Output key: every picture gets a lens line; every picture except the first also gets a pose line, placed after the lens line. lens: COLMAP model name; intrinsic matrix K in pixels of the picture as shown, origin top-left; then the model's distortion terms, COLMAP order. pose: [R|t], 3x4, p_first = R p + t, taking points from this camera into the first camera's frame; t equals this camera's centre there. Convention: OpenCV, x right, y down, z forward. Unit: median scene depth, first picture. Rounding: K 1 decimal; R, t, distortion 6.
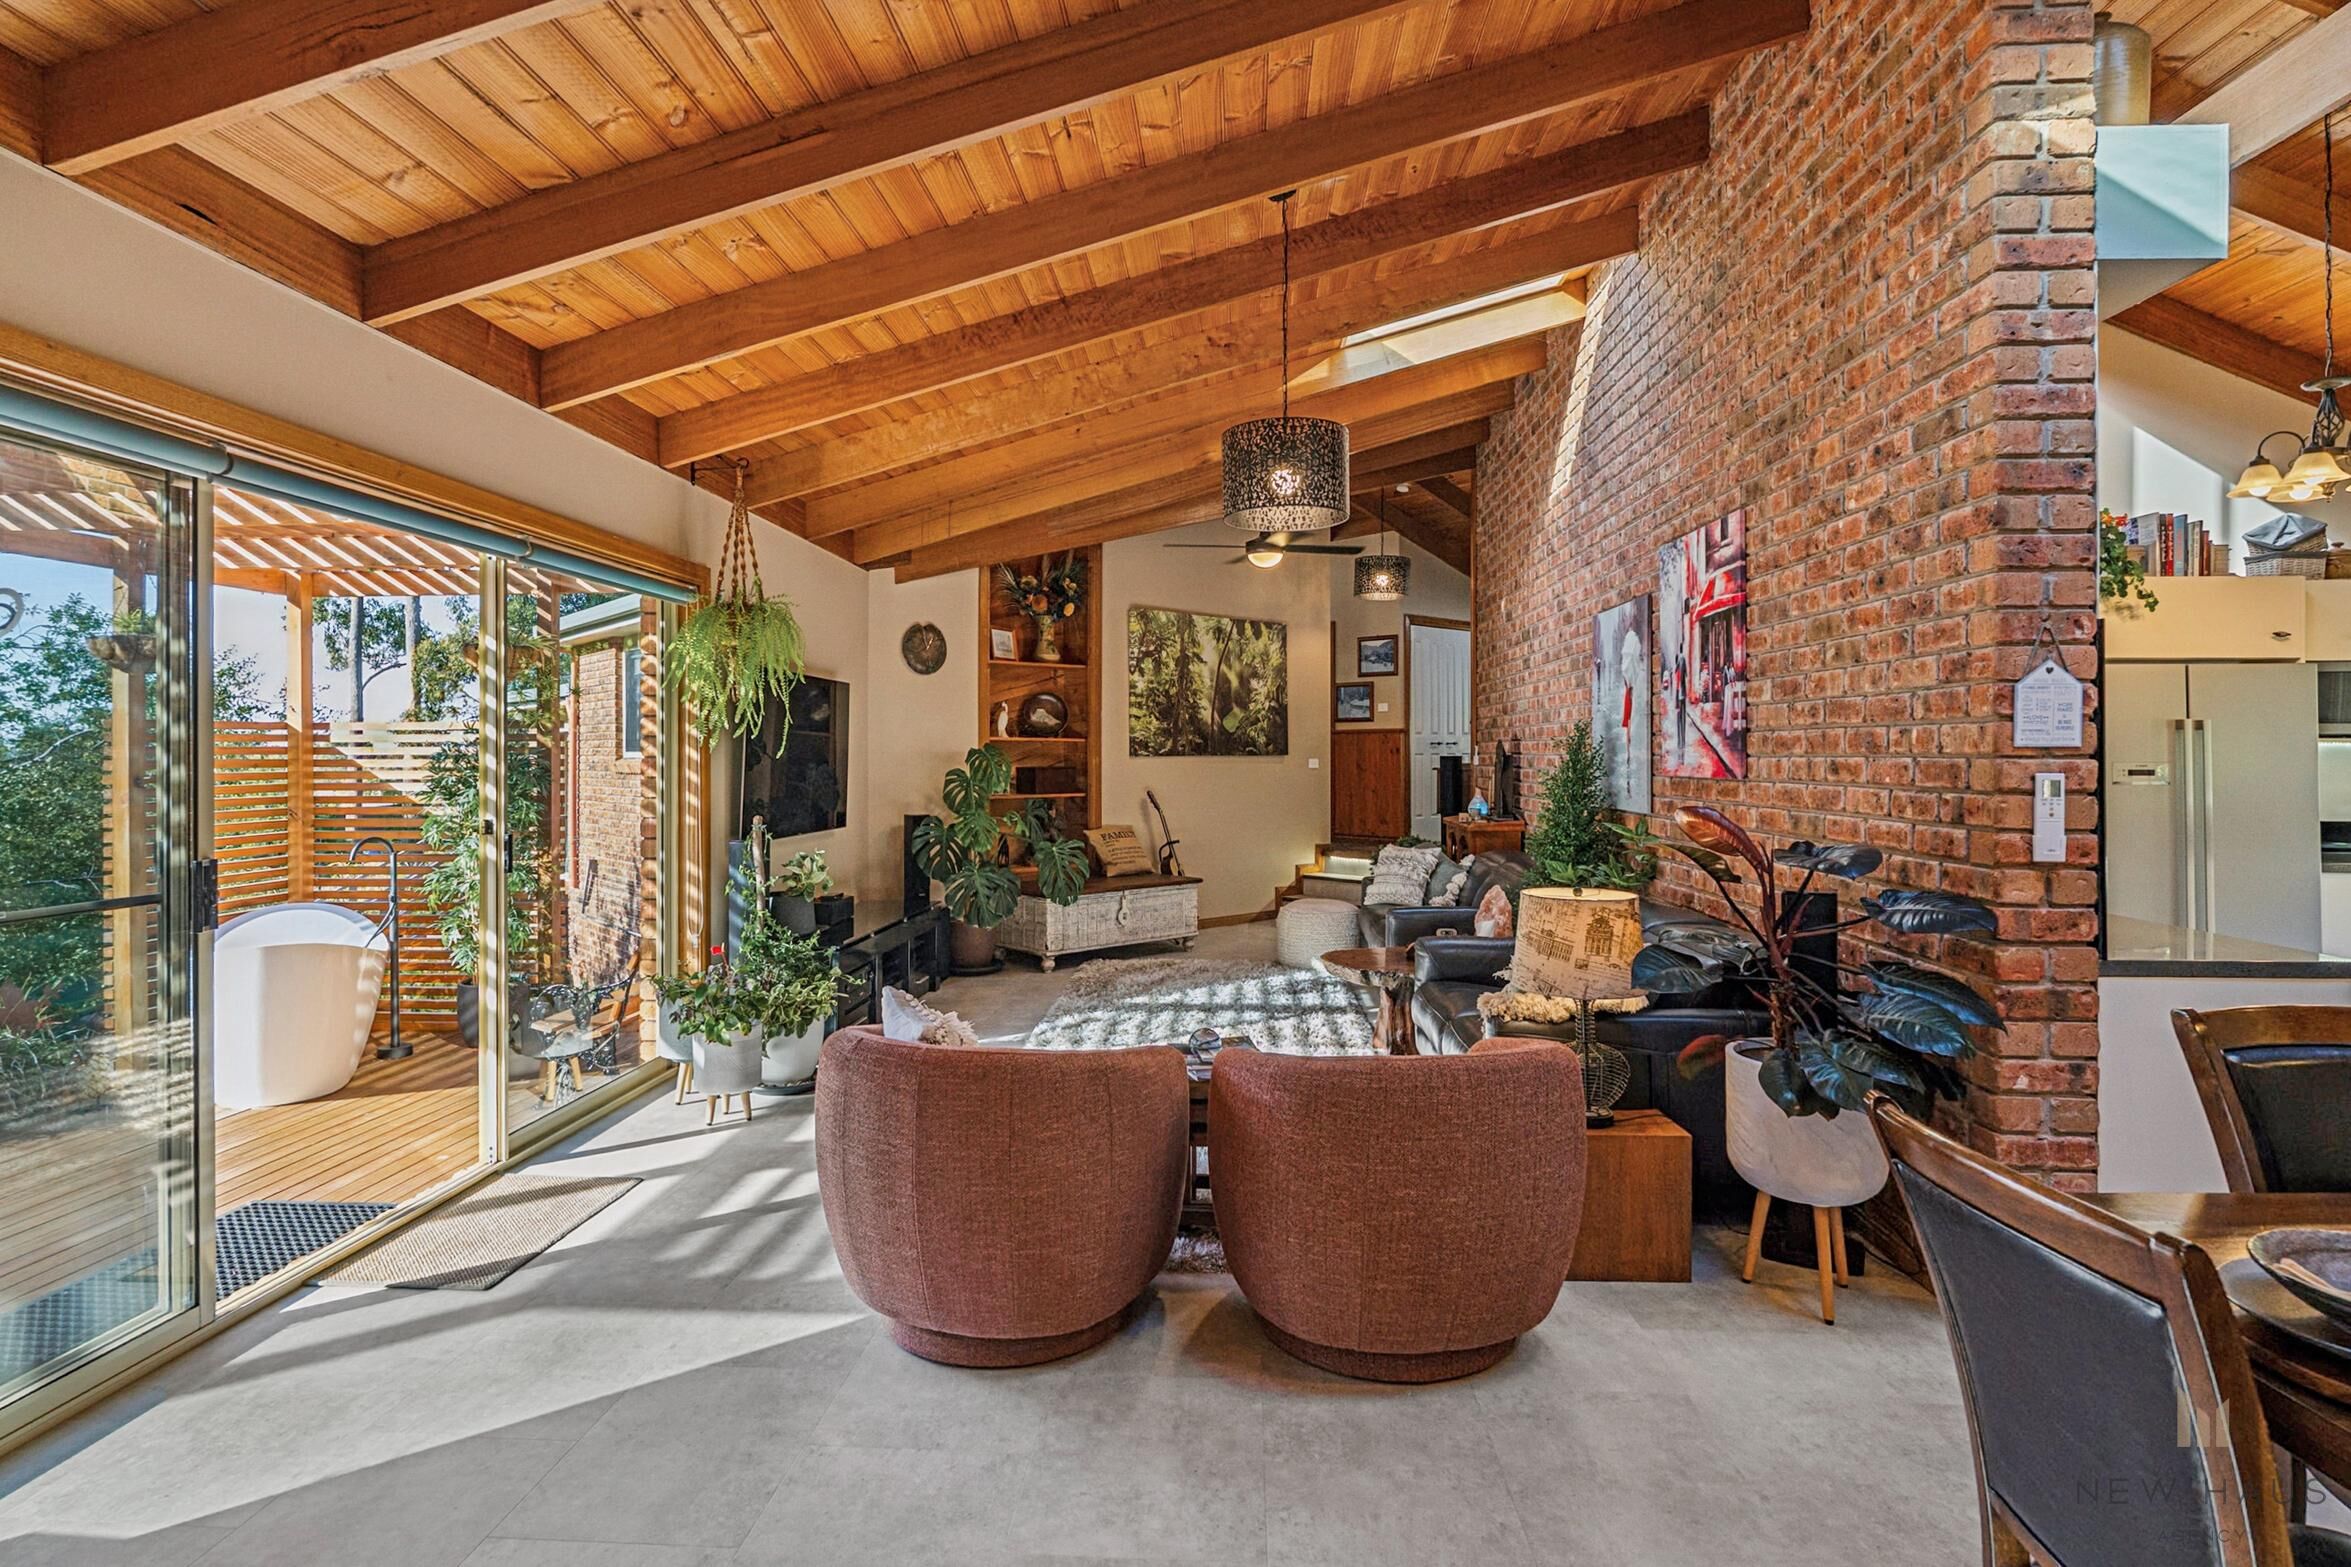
lens RADIAL K [[1219.0, 0, 1166.0], [0, 1219.0, 761.7], [0, 0, 1]] dist [-0.014016, -0.000313]
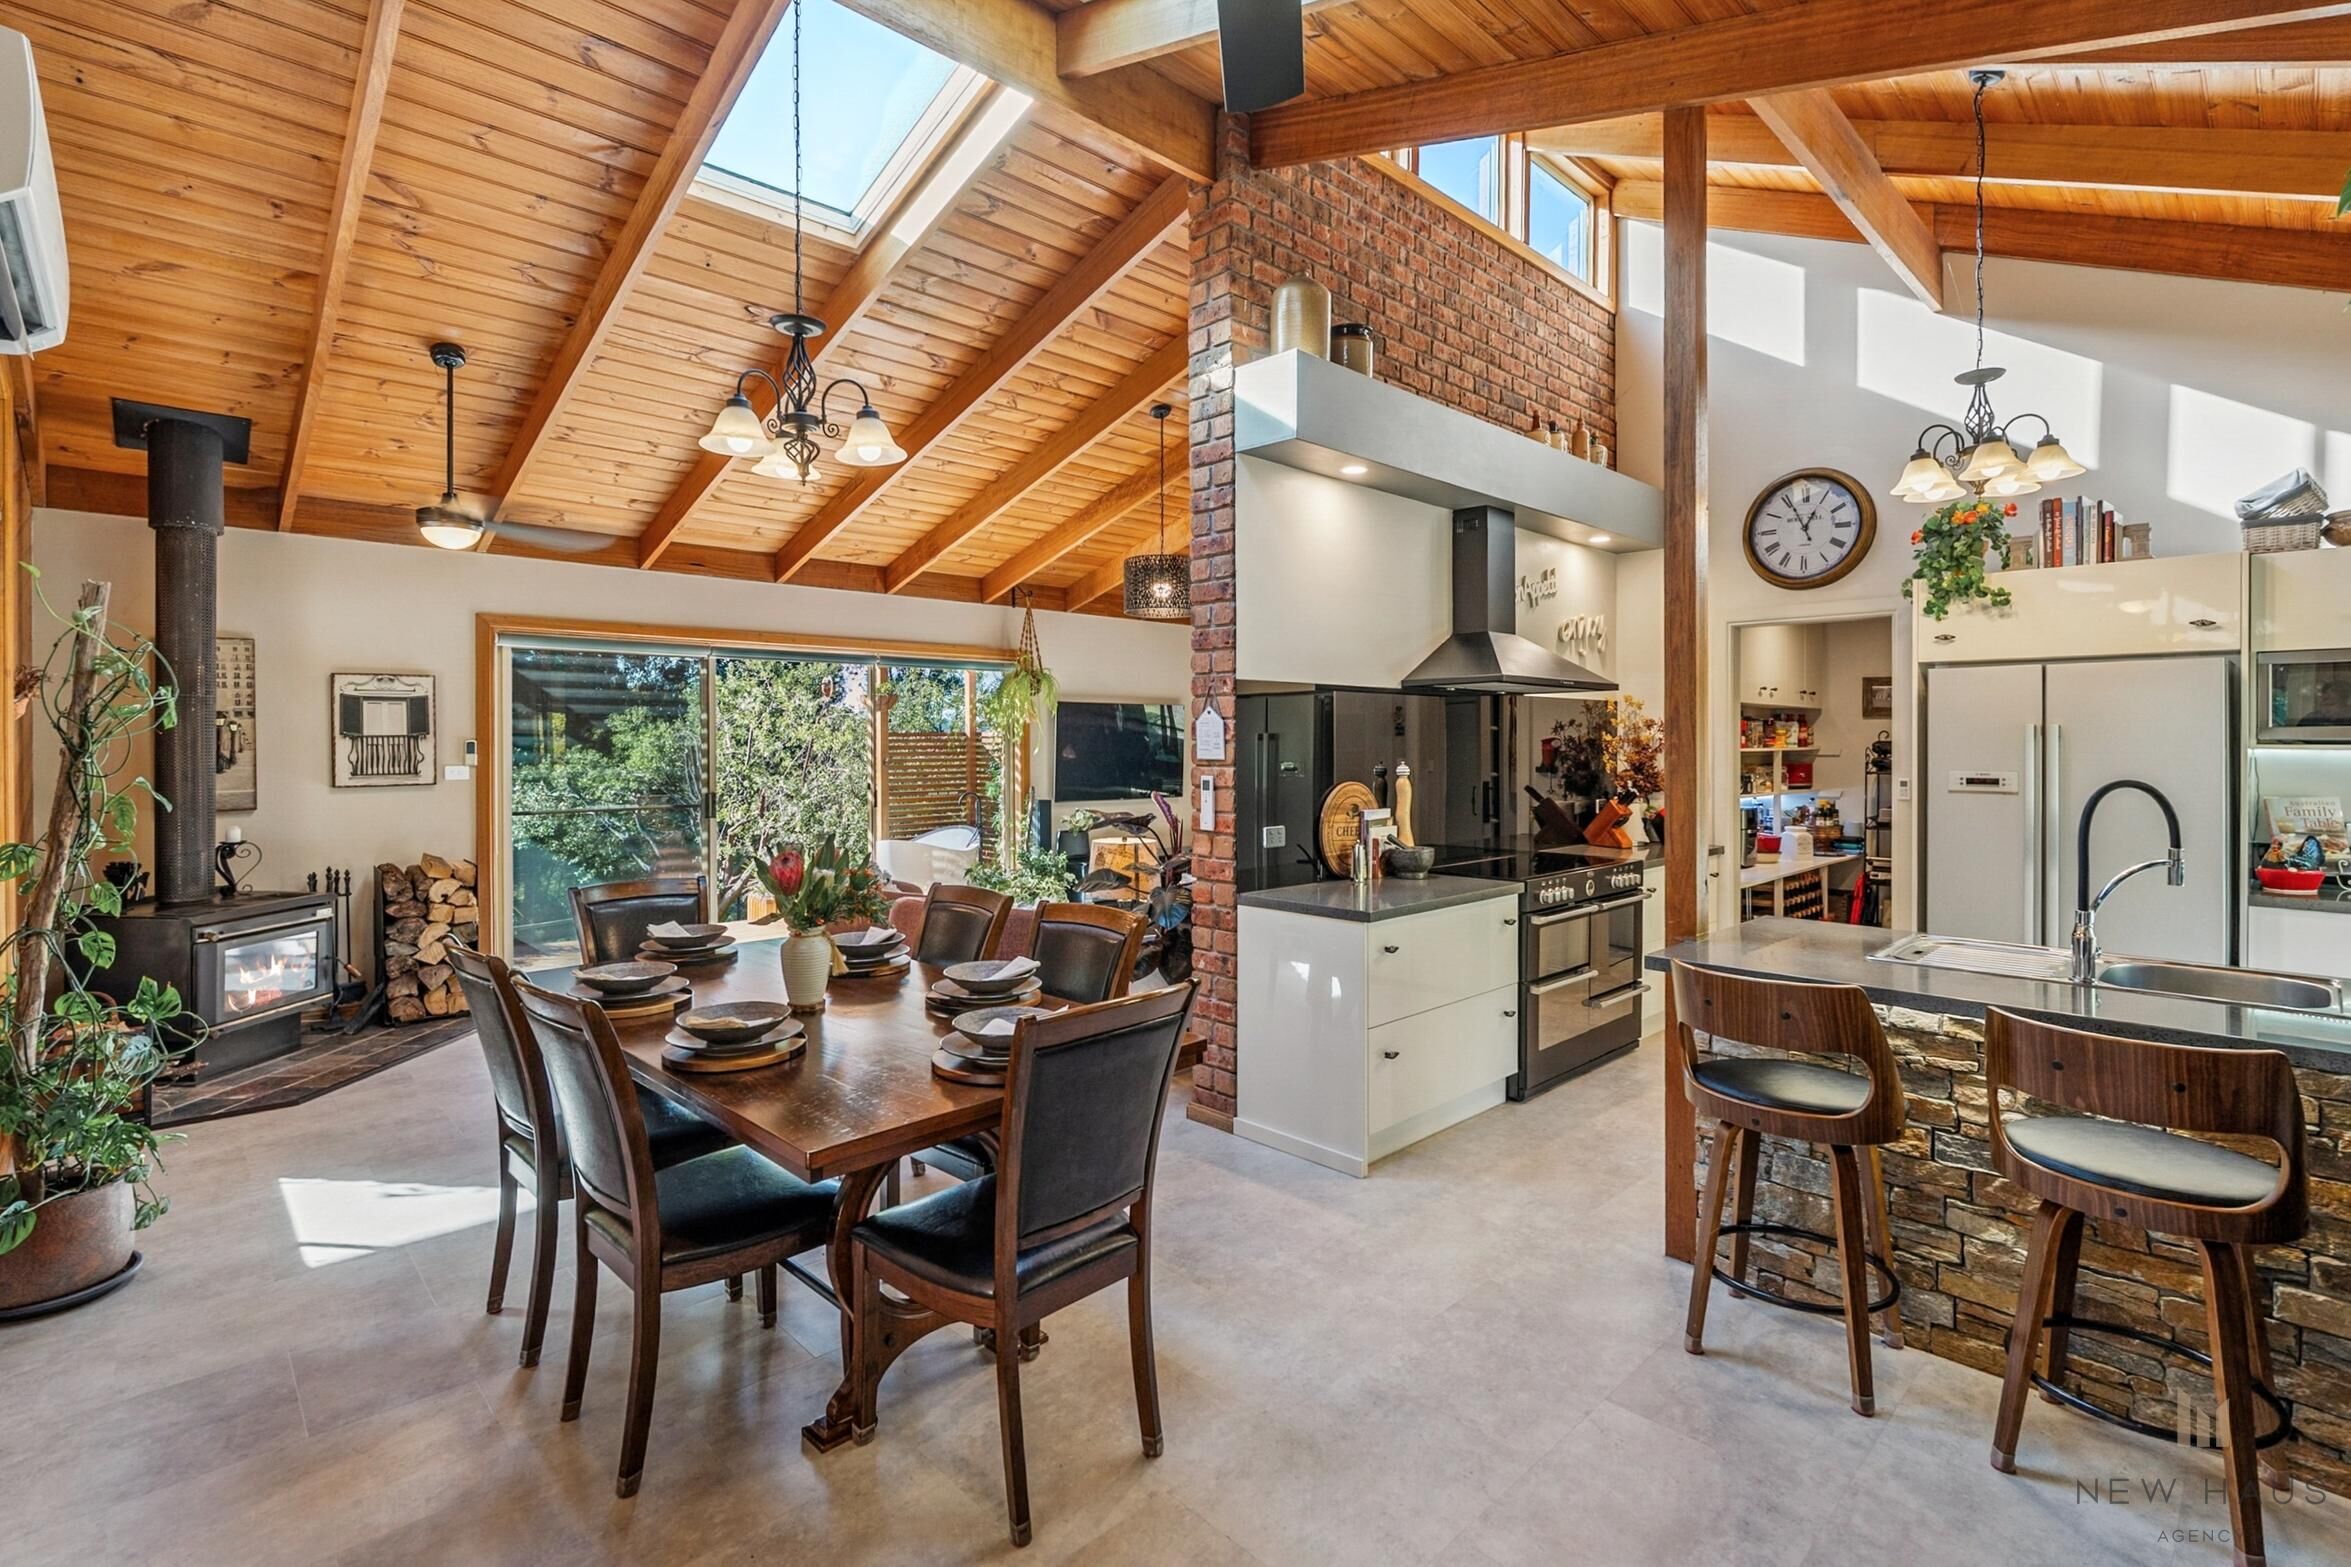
lens RADIAL K [[1086.7, 0, 1175.3], [0, 1086.7, 758.4], [0, 0, 1]] dist [0.000239, 0.001062]
pose [[0.735272, 0.010811, -0.677686, 0.919426], [-0.004063, 0.999925, 0.011543, -0.016186], [0.677760, -0.005734, 0.735261, -0.058401]]
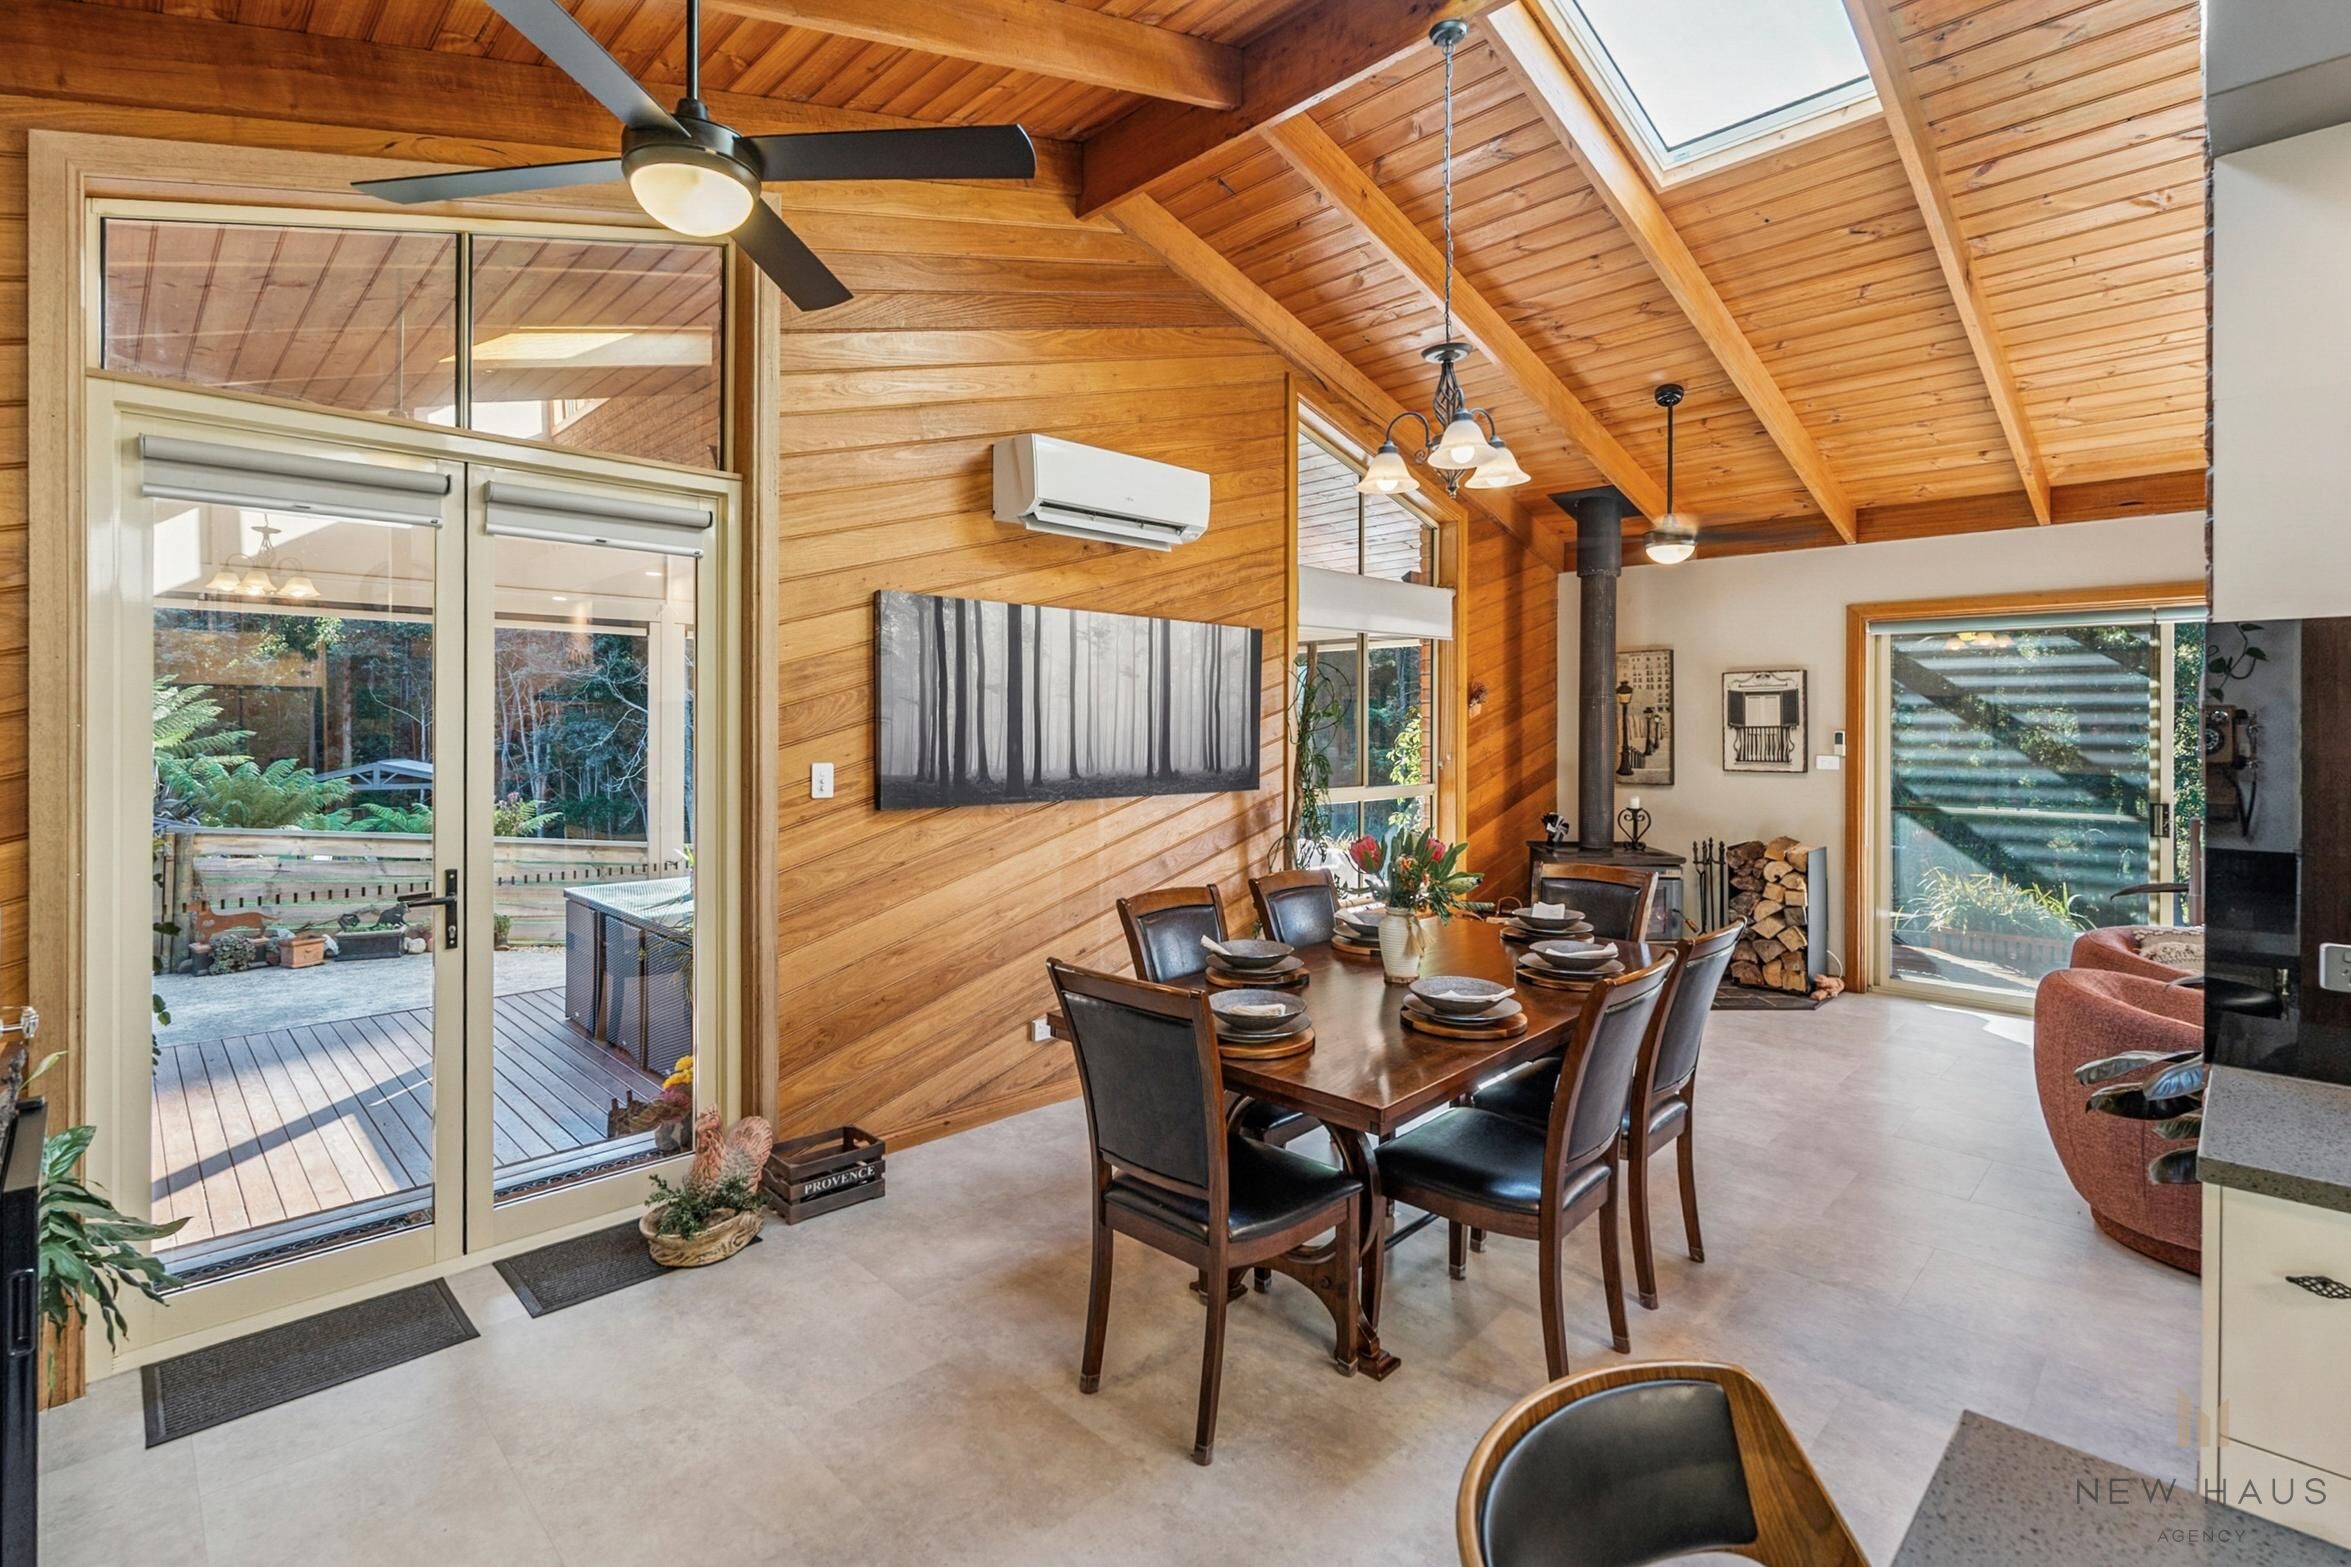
lens RADIAL K [[1086.7, 0, 1167.9], [0, 1086.7, 724.3], [0, 0, 1]] dist [0.000239, 0.001062]
pose [[-0.660068, -0.000200, -0.751206, 0.948774], [-0.008106, 0.999944, 0.006857, -0.028884], [0.751162, 0.010615, -0.660032, 0.526388]]
